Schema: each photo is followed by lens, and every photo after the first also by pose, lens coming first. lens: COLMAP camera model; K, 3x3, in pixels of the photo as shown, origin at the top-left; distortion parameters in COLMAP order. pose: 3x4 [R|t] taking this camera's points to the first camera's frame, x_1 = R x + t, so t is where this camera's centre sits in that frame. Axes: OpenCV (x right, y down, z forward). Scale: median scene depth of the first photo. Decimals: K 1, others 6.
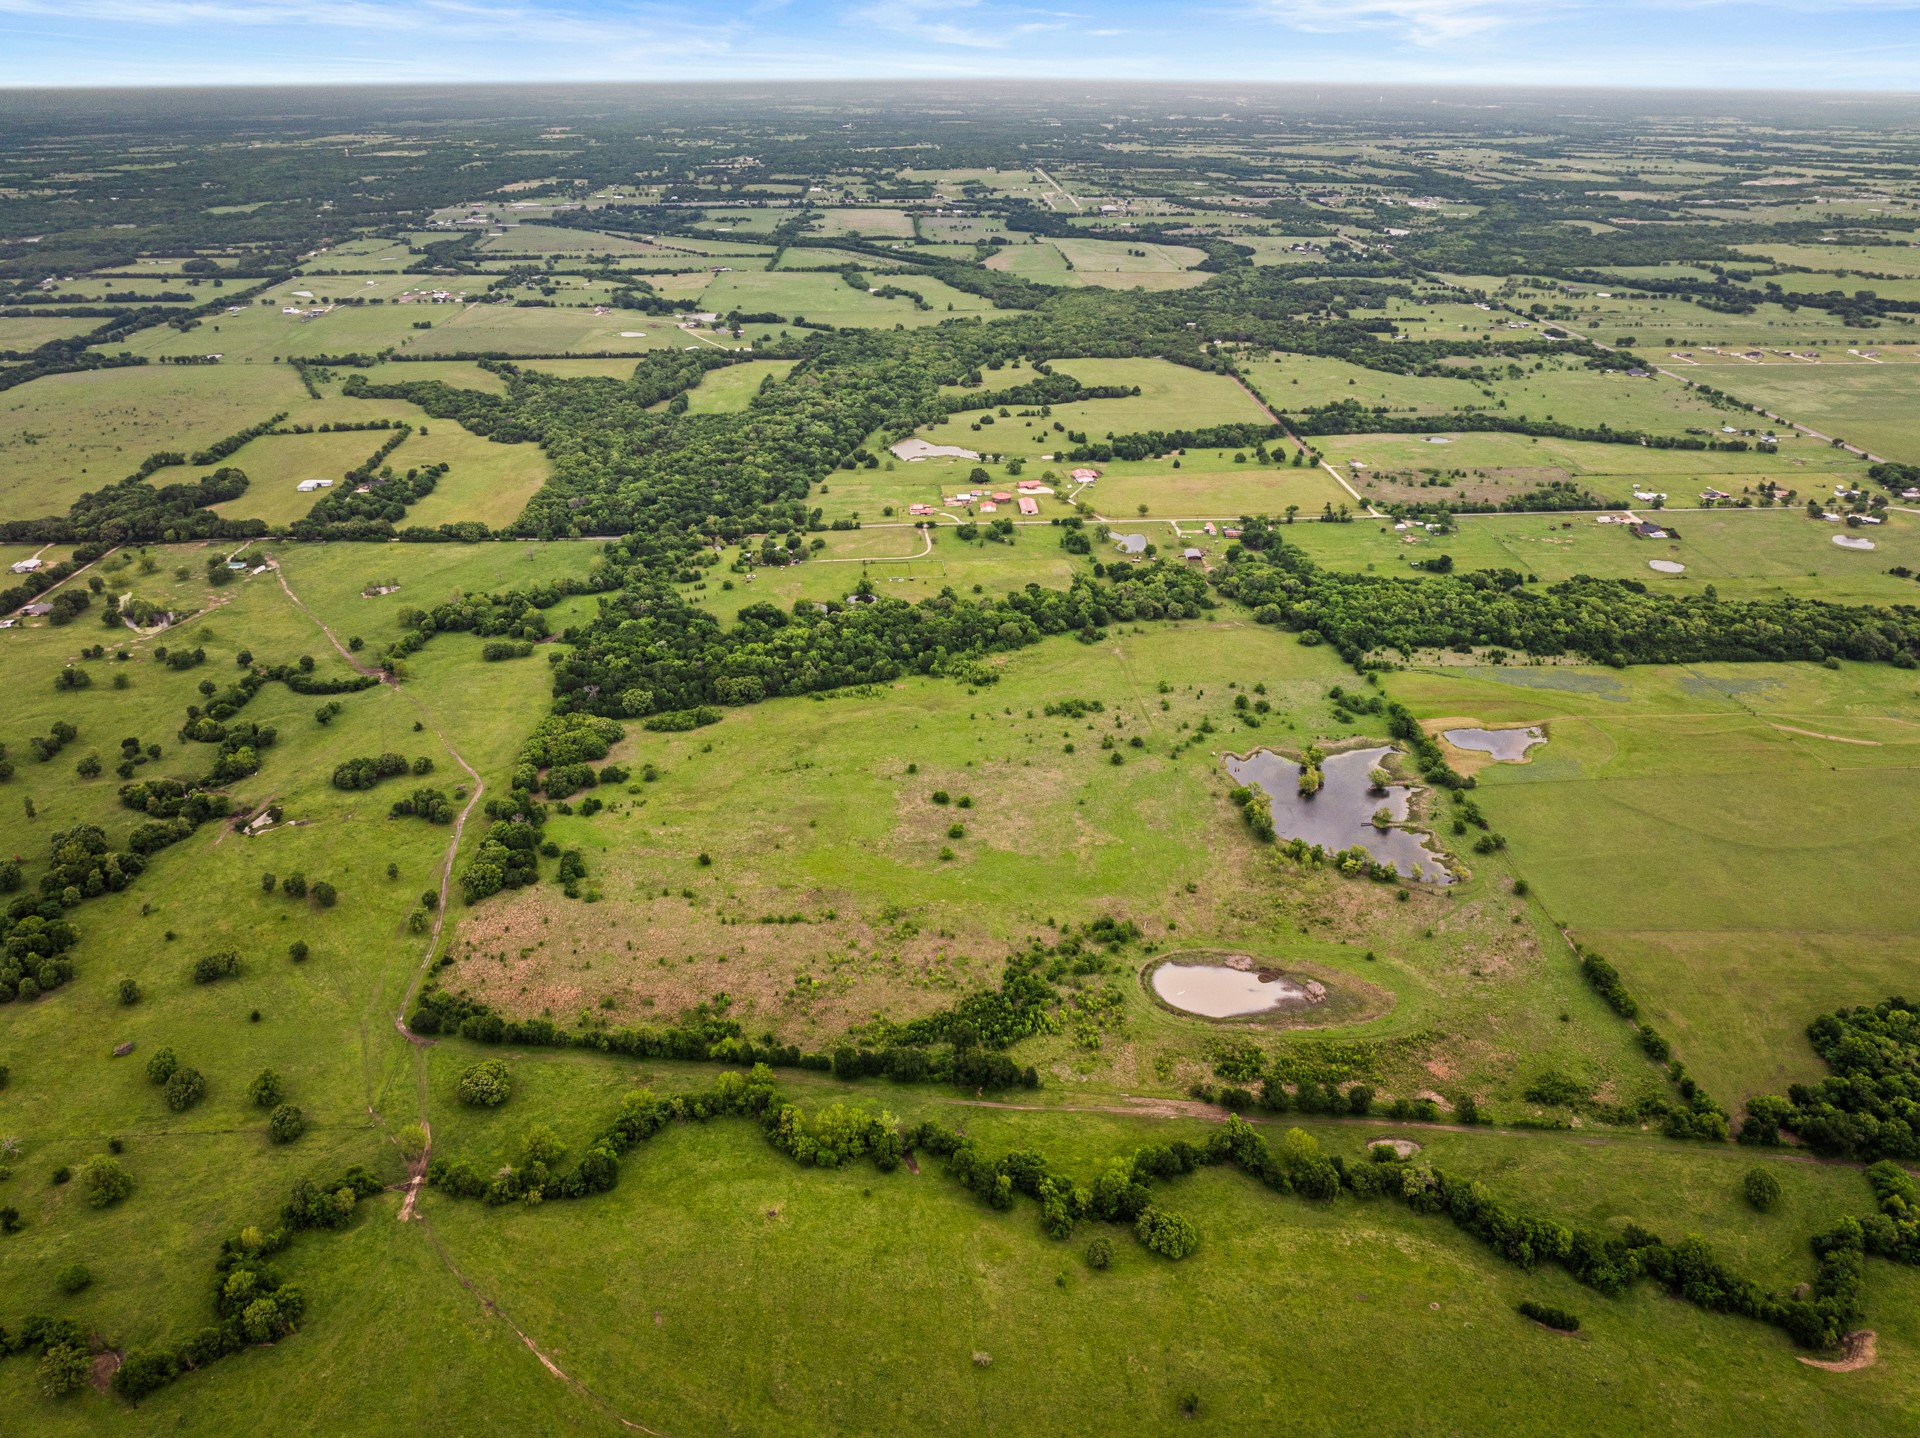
lens RADIAL K [[1339.9, 0, 960.0], [0, 1339.9, 719.0], [0, 0, 1]] dist [-0.004692, 0.000875]
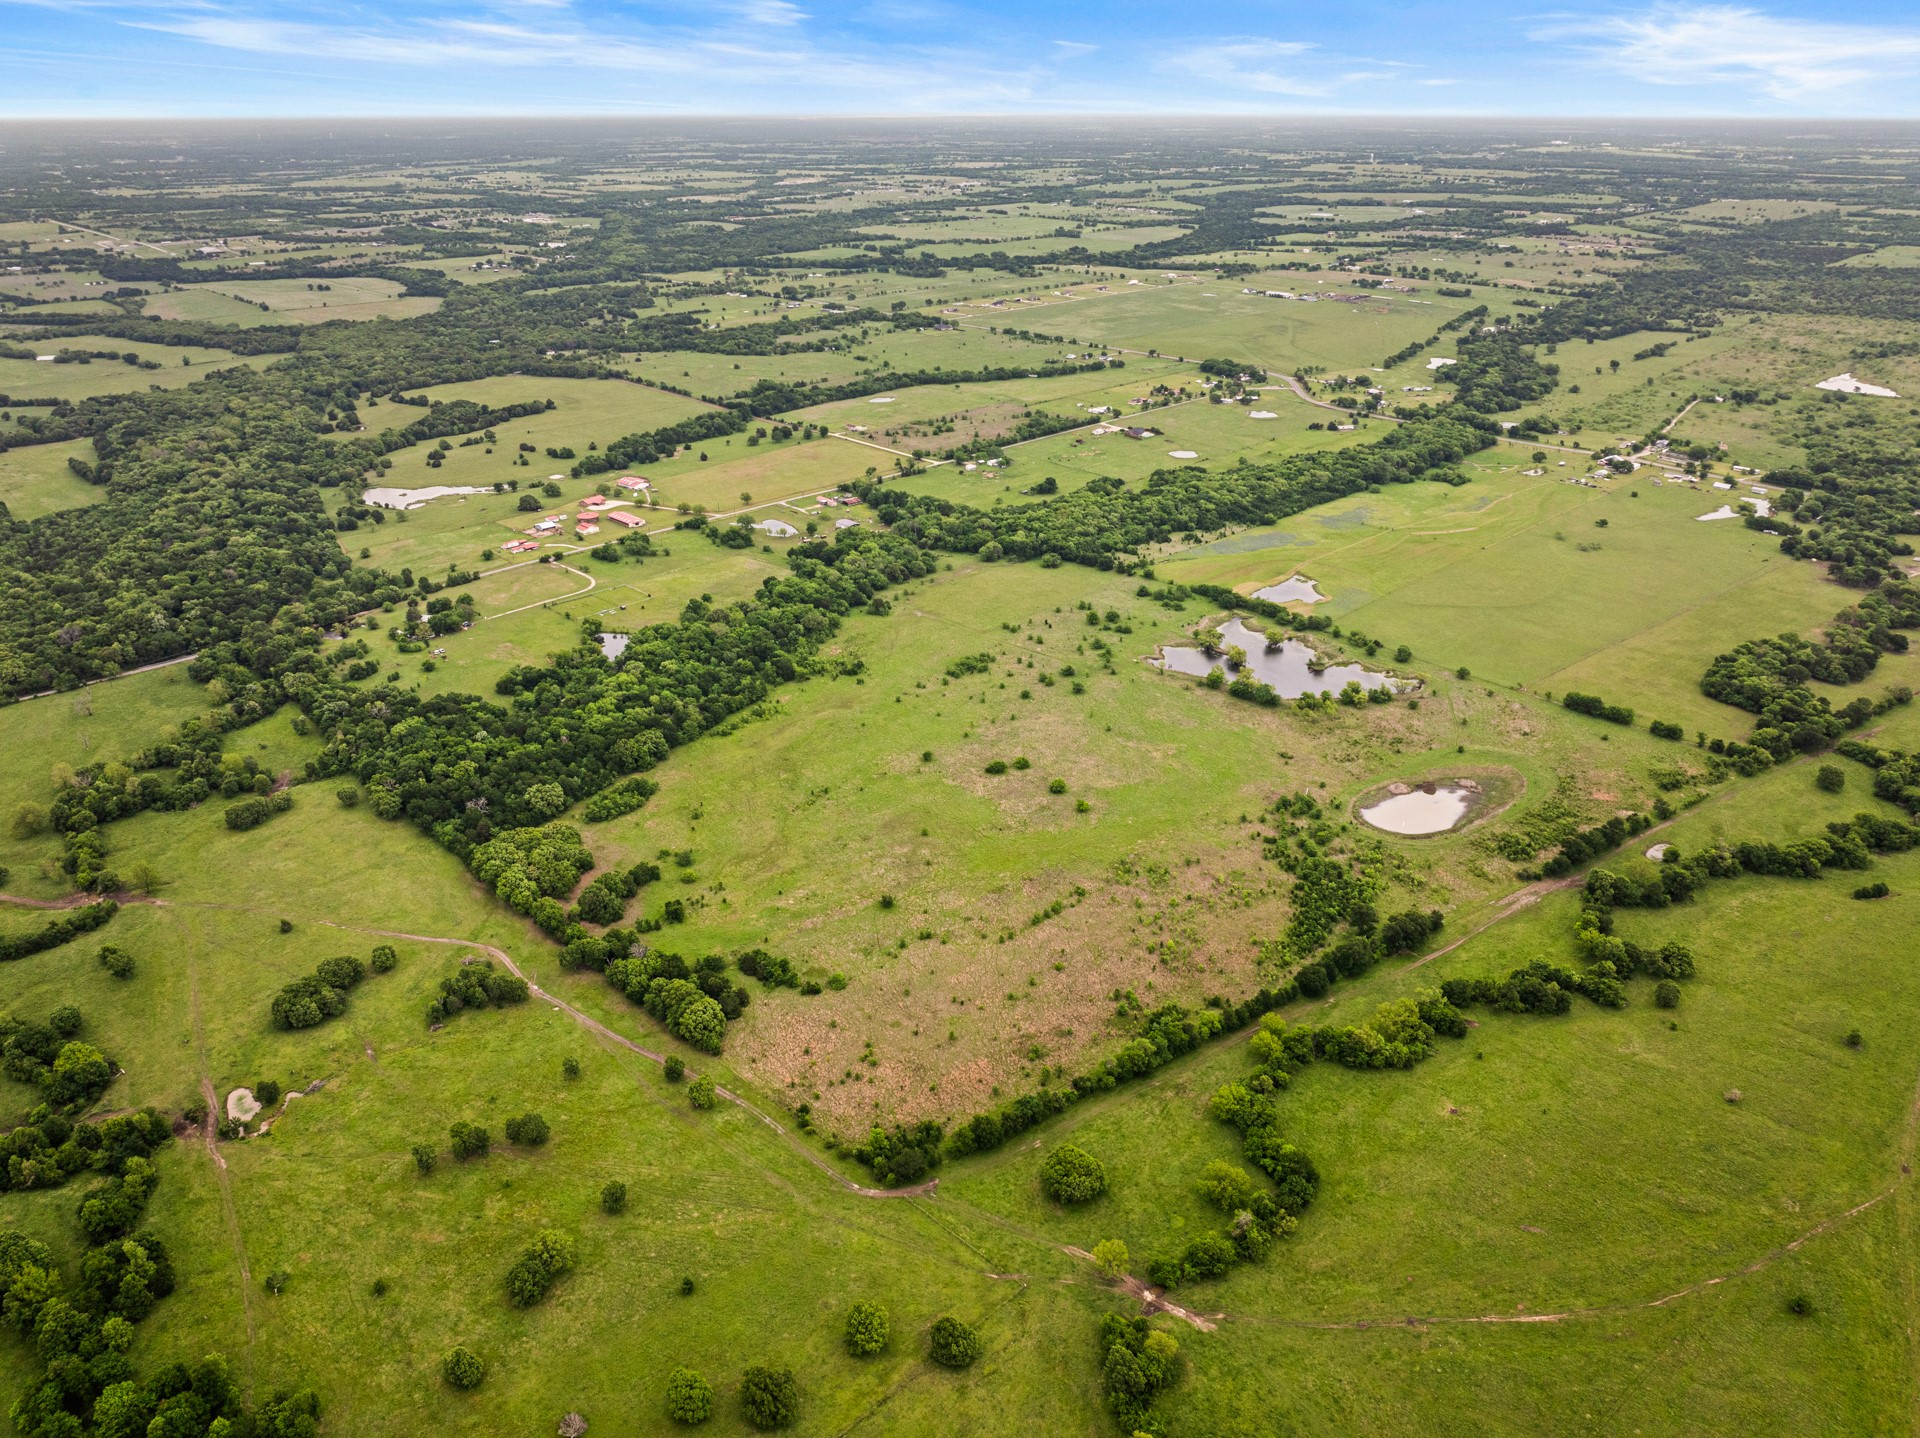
lens RADIAL K [[1339.9, 0, 960.0], [0, 1339.9, 719.0], [0, 0, 1]] dist [-0.004692, 0.000875]
pose [[0.762544, -0.279798, 0.583301, -0.470155], [0.292099, 0.953405, 0.075471, -0.043408], [-0.577239, 0.112832, 0.808742, 0.200304]]
